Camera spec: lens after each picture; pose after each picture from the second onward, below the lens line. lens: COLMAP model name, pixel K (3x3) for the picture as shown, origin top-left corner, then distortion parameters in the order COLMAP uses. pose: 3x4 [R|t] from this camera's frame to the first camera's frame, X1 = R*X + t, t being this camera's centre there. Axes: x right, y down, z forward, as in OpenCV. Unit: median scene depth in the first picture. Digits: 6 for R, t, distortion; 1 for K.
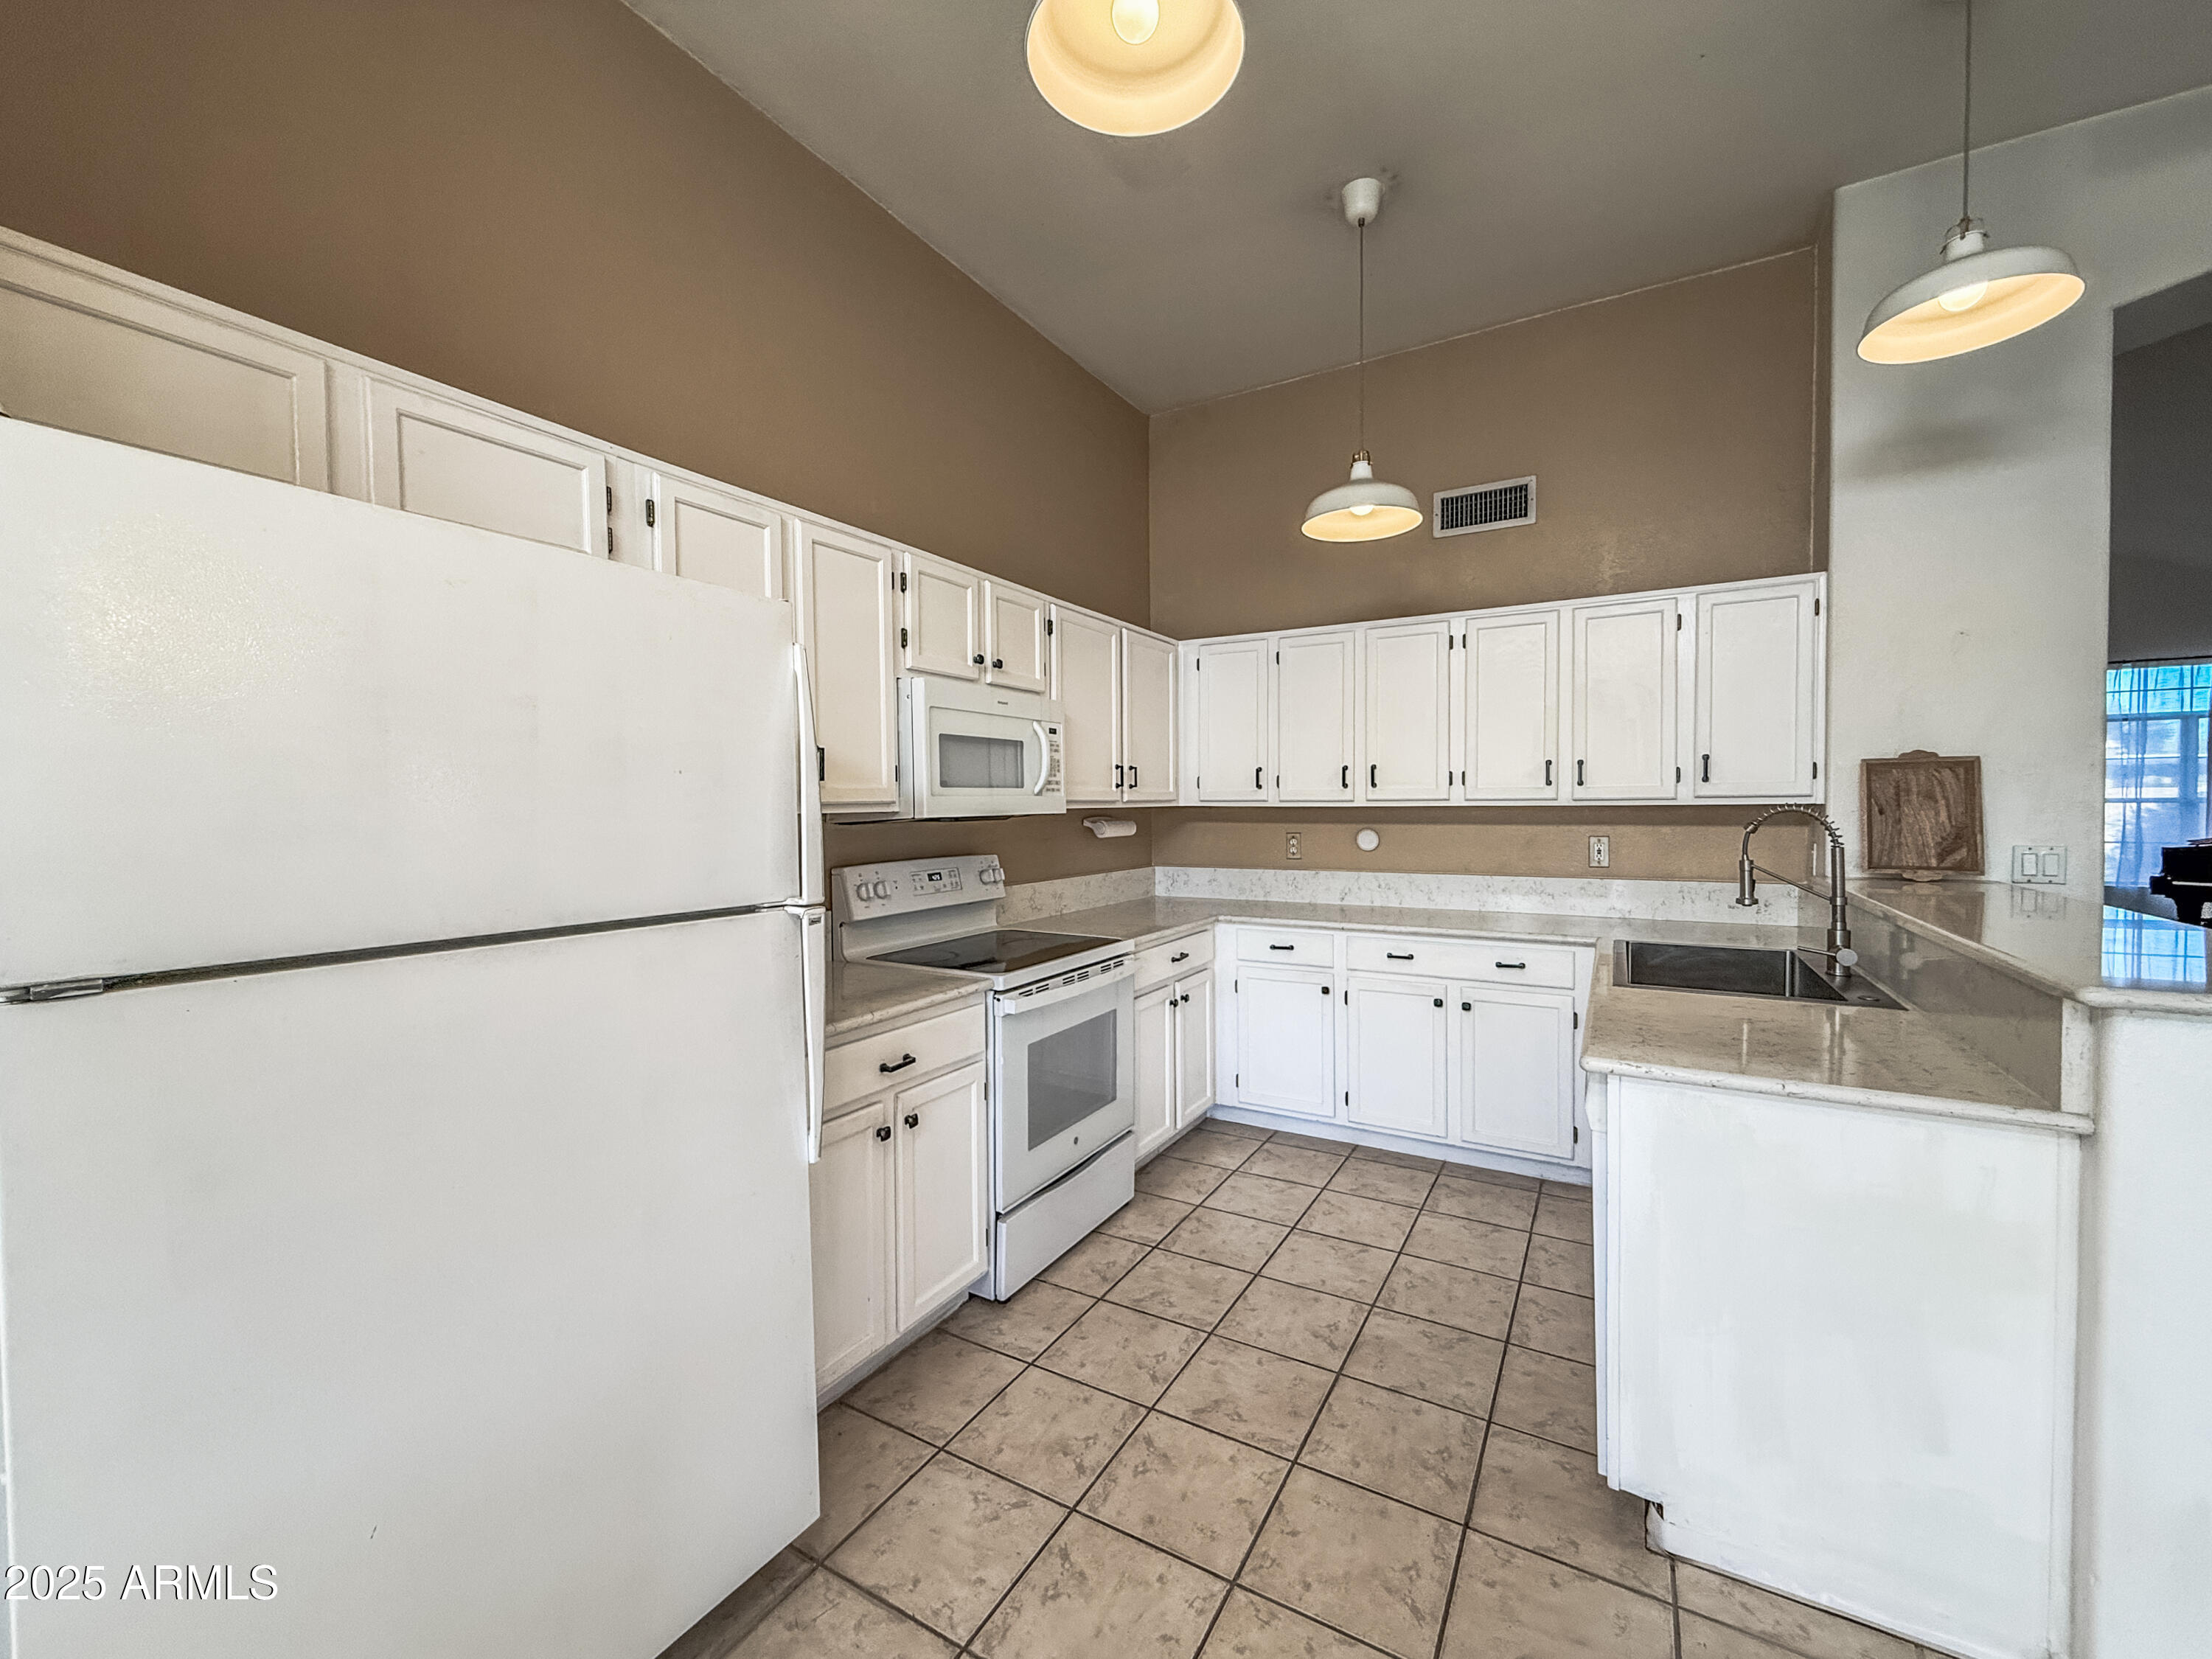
lens RADIAL K [[898.0, 0, 1102.4], [0, 898.0, 824.2], [0, 0, 1]] dist [-0.000505, 0.000986]
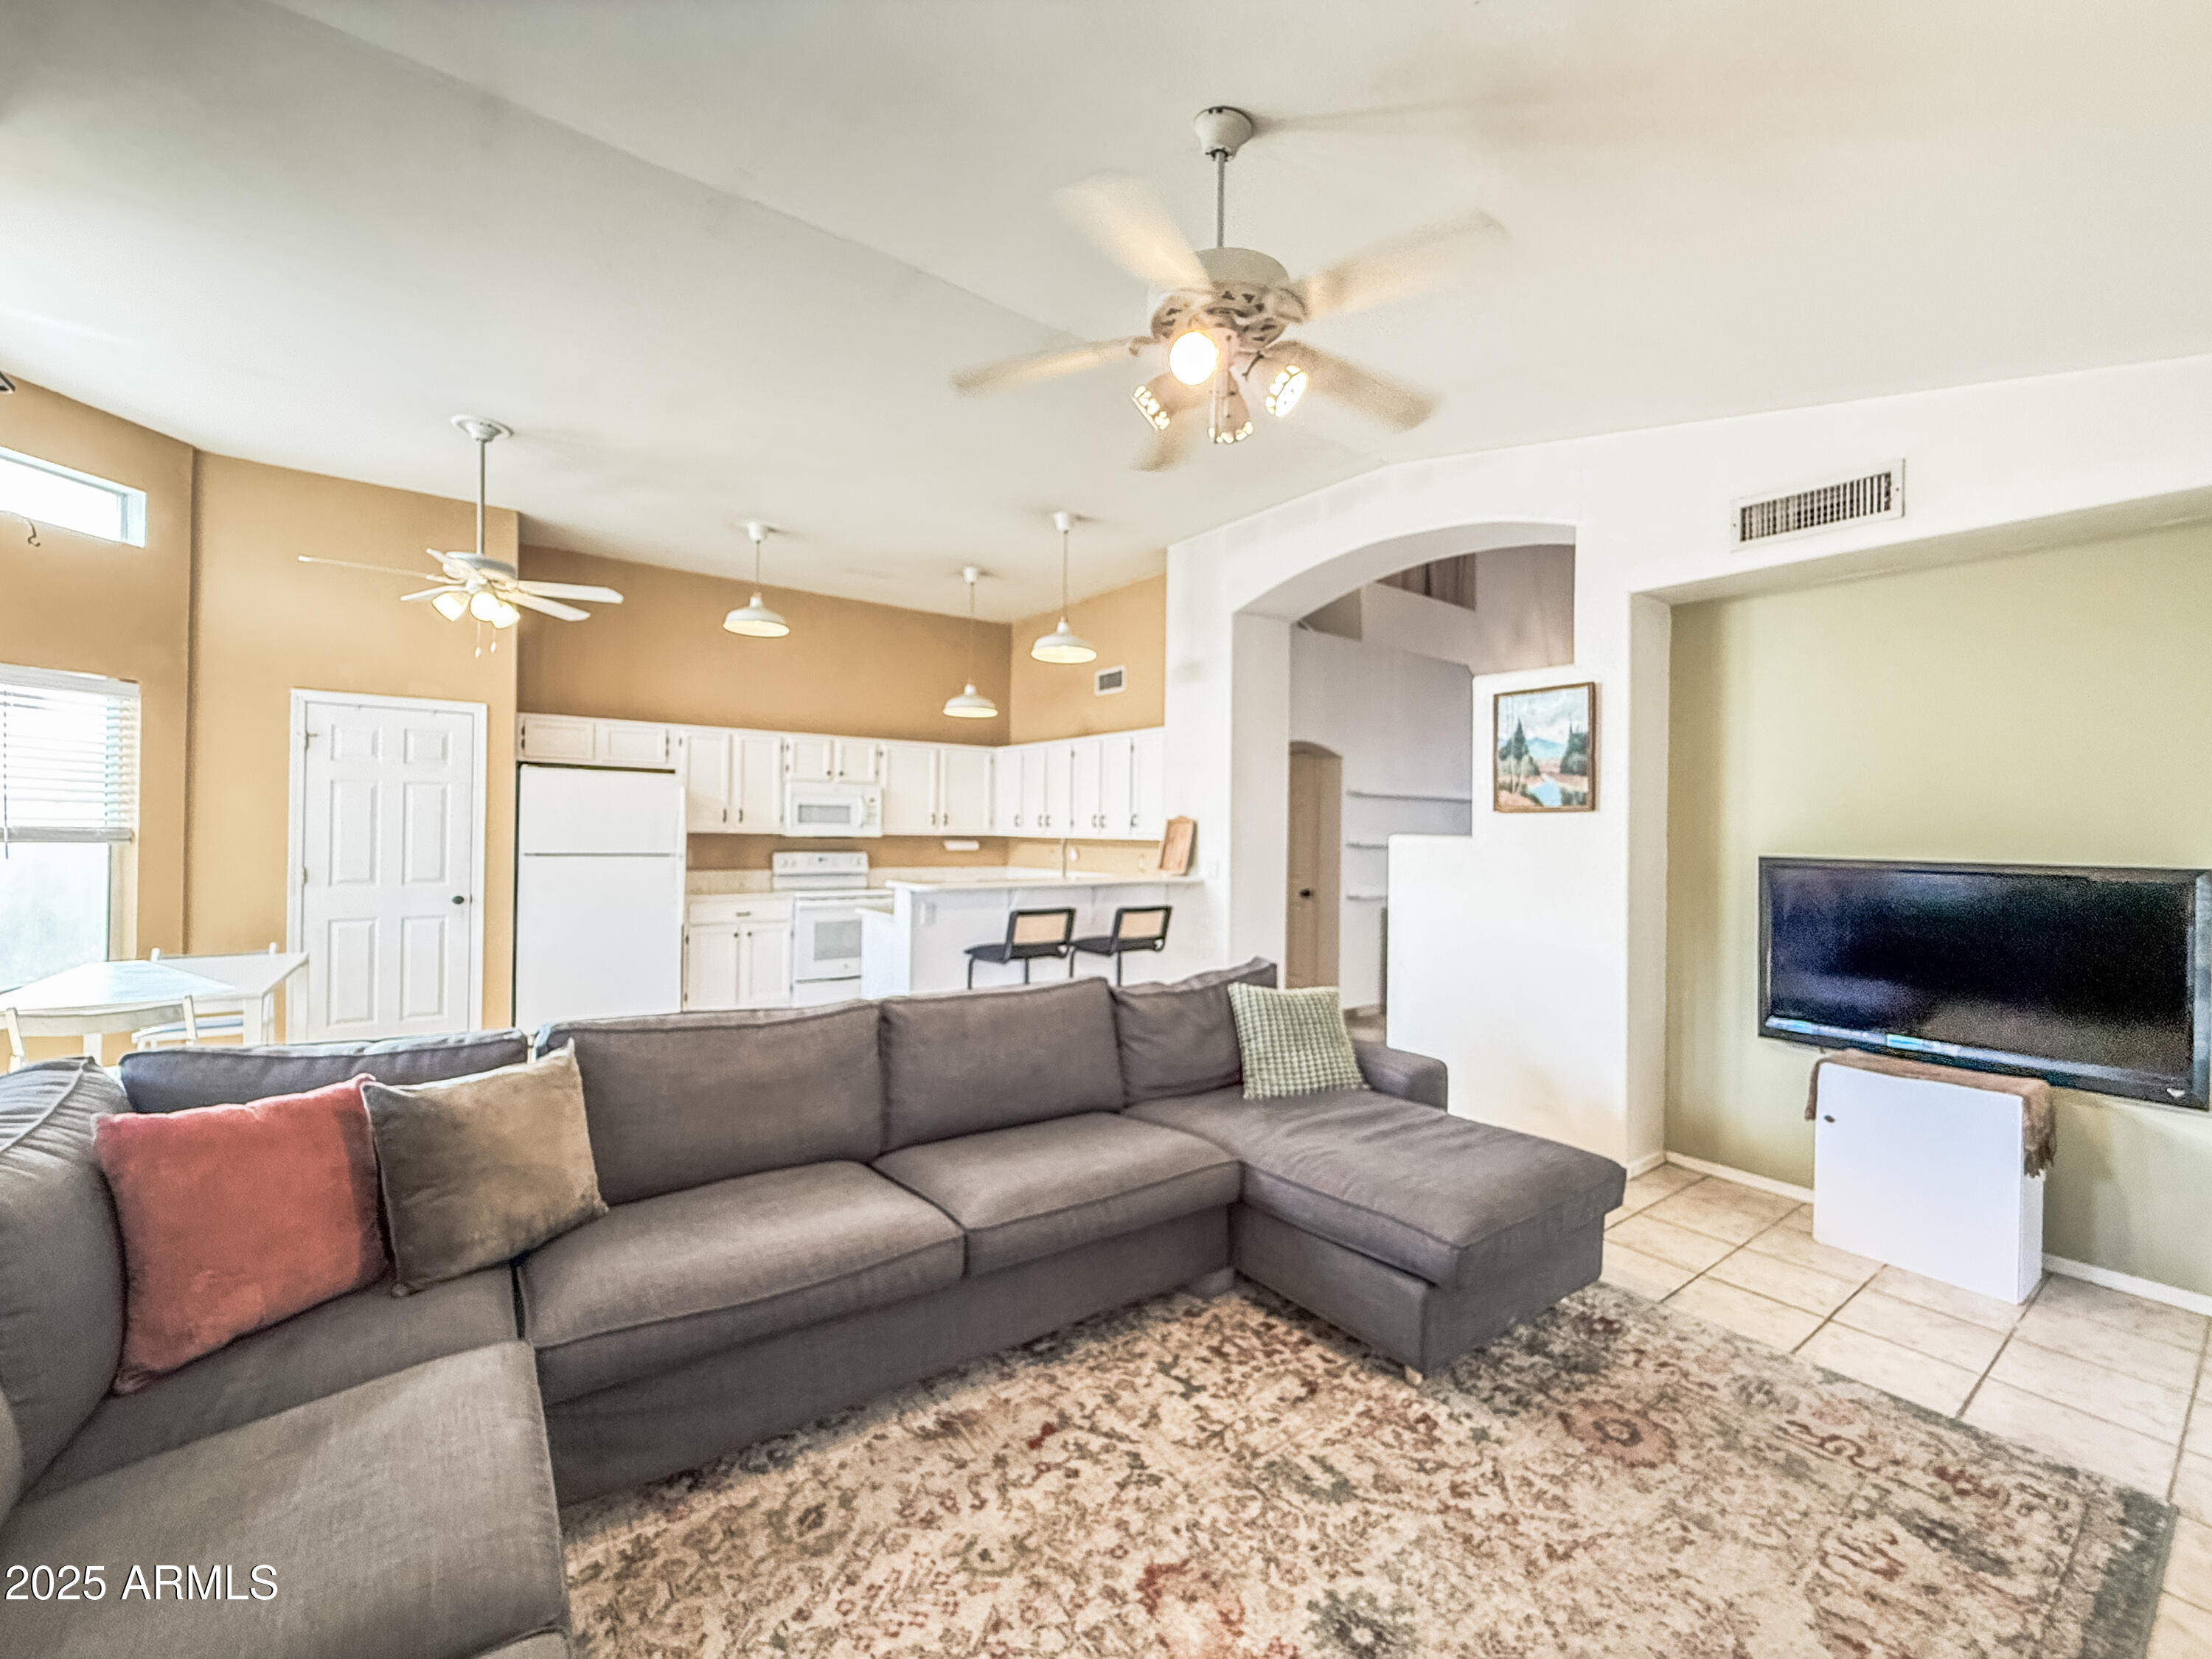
lens RADIAL K [[898.0, 0, 1106.9], [0, 898.0, 831.4], [0, 0, 1]] dist [-0.000505, 0.000986]
pose [[0.921079, 0.020273, -0.388848, 1.517807], [-0.030170, 0.999357, -0.019361, 0.005557], [0.388206, 0.029565, 0.921098, -0.976570]]
